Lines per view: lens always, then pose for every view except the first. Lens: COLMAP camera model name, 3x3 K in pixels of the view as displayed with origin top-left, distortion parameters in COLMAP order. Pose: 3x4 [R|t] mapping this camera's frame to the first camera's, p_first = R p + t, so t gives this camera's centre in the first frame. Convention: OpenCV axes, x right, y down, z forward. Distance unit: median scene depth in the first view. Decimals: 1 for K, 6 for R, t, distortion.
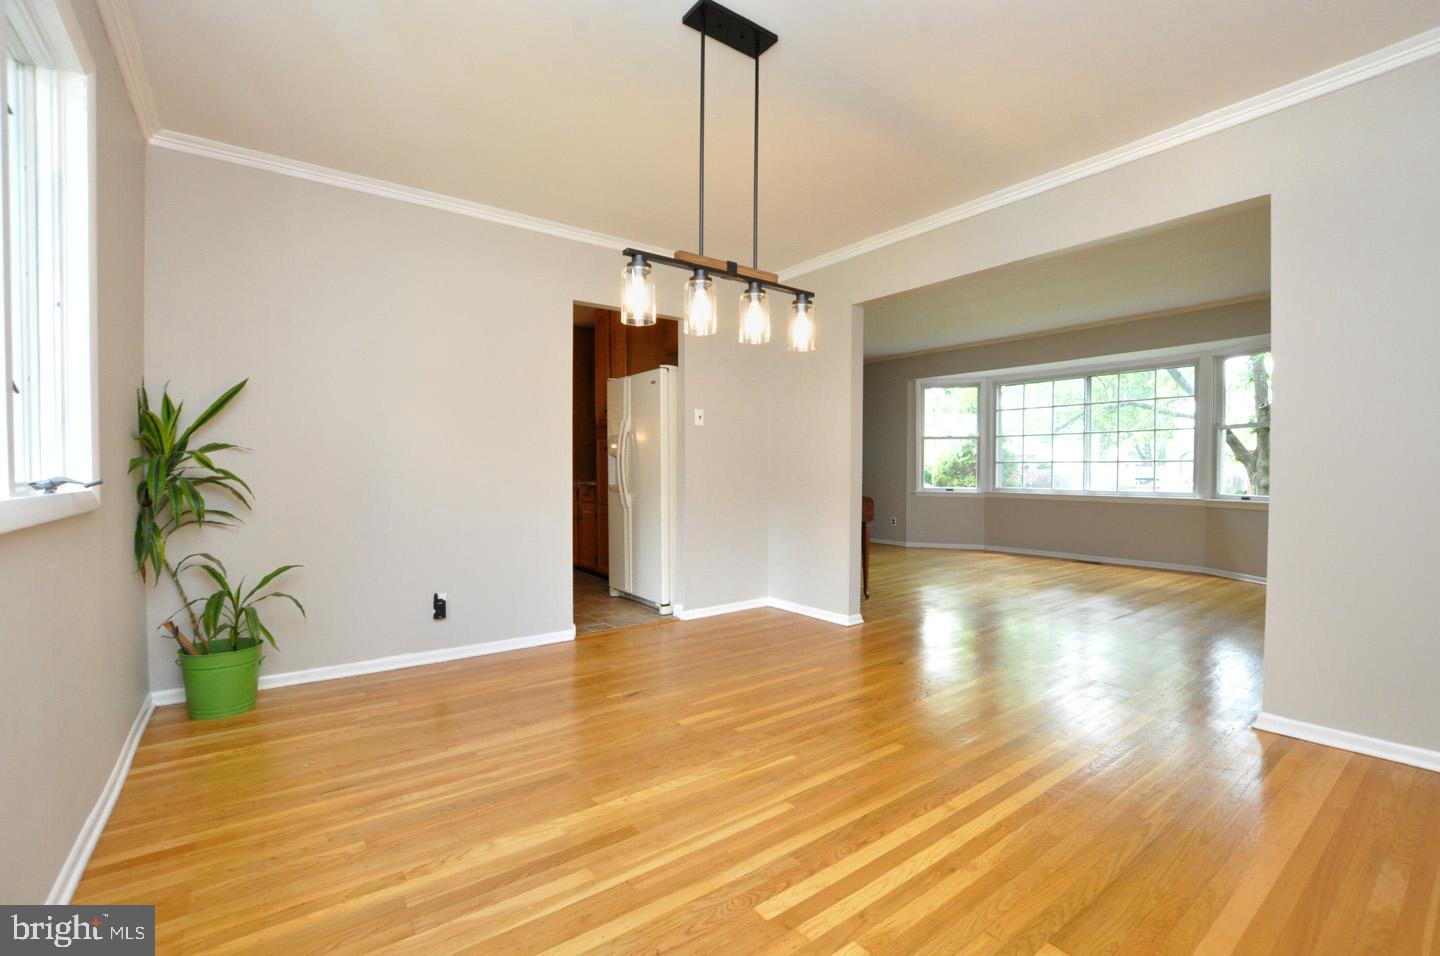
lens RADIAL K [[622.2, 0, 720.0], [0, 622.2, 478.0], [0, 0, 1]] dist [0.000015, 0.000032]
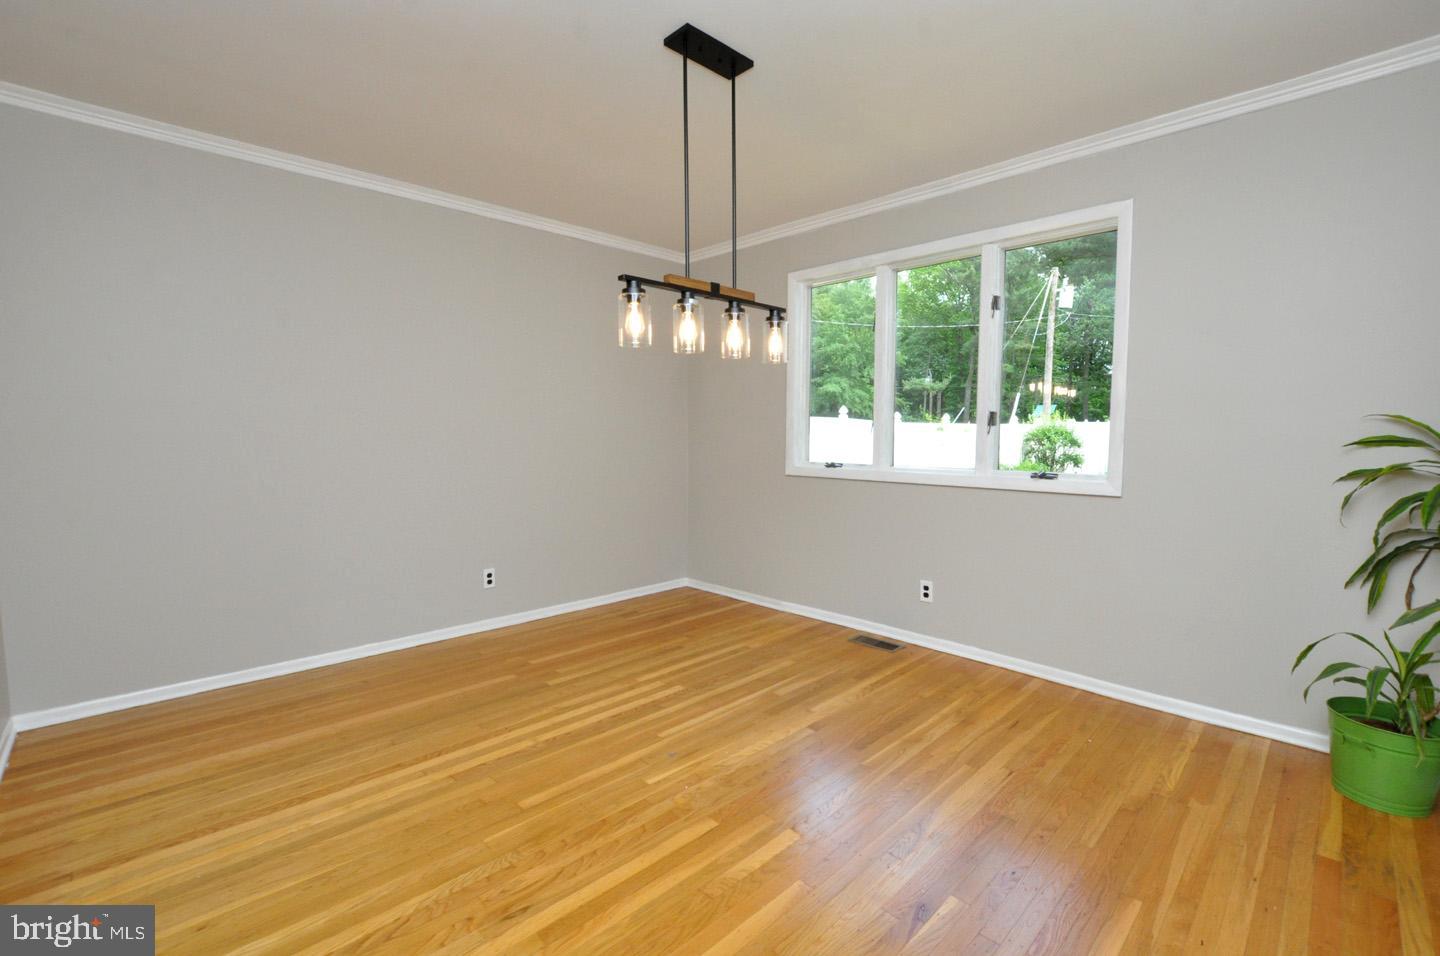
lens RADIAL K [[622.5, 0, 720.0], [0, 622.5, 478.0], [0, 0, 1]] dist [-0.021899, -0.000146]
pose [[-0.991322, 0.006906, -0.131274, 0.135203], [-0.005034, 0.995892, 0.090404, -0.105508], [0.131359, 0.090280, -0.987215, 1.958710]]
